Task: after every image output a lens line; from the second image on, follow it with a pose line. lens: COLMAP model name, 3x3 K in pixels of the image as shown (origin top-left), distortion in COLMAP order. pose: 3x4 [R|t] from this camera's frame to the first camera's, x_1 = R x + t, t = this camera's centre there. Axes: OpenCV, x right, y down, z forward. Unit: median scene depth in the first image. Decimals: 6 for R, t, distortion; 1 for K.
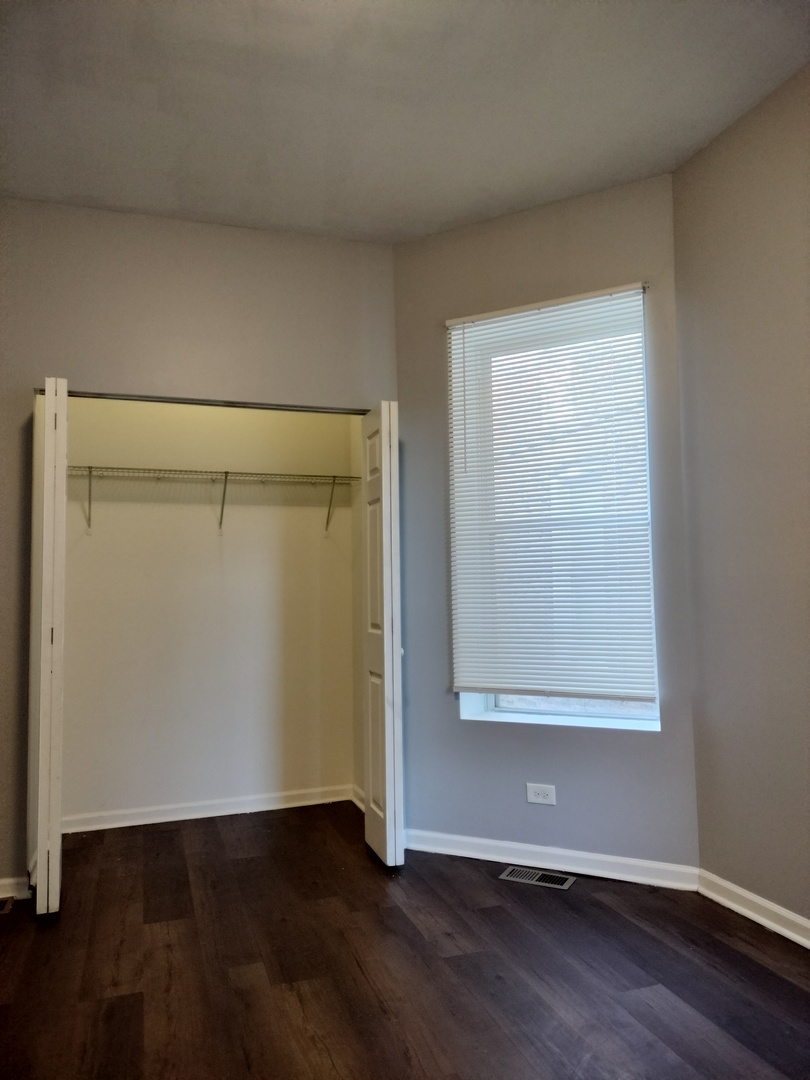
lens RADIAL K [[808.0, 0, 405.0], [0, 808.0, 540.0], [0, 0, 1]] dist [0.086126, -0.142877]
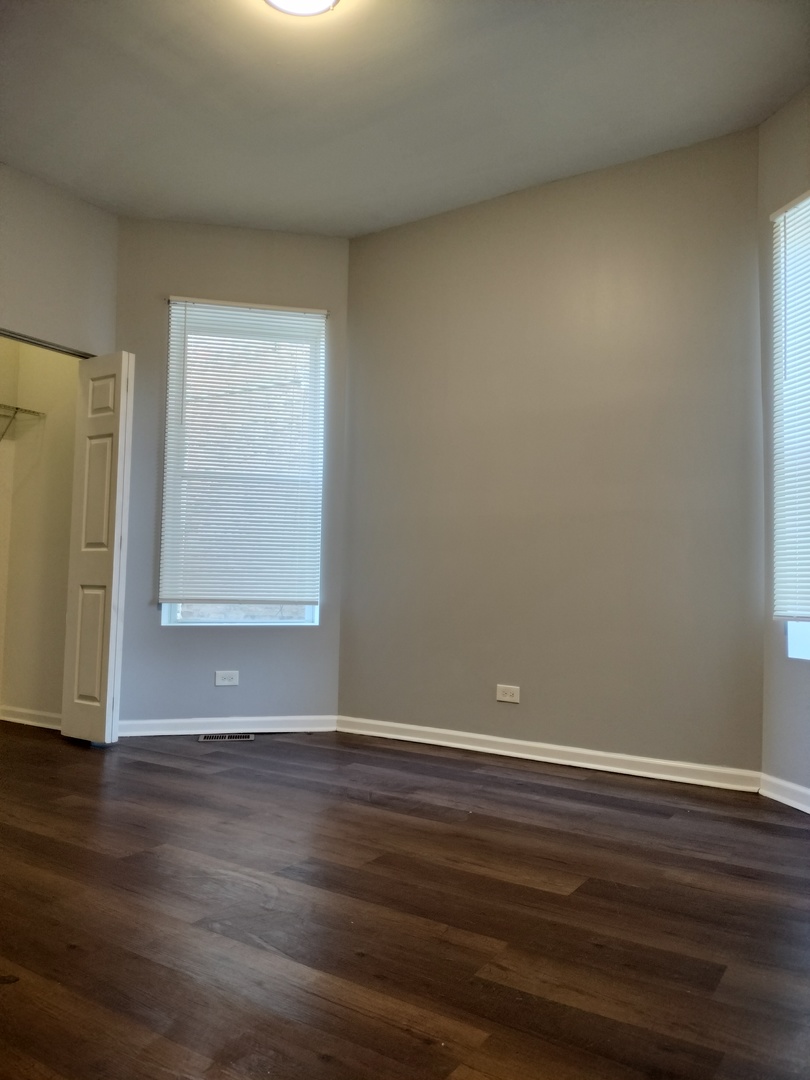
lens RADIAL K [[808.0, 0, 405.0], [0, 808.0, 540.0], [0, 0, 1]] dist [0.086126, -0.142877]
pose [[0.755536, 0.066702, 0.651702, -0.481702], [-0.074184, 0.997115, -0.016052, 0.090192], [-0.650893, -0.036218, 0.758305, -0.166945]]
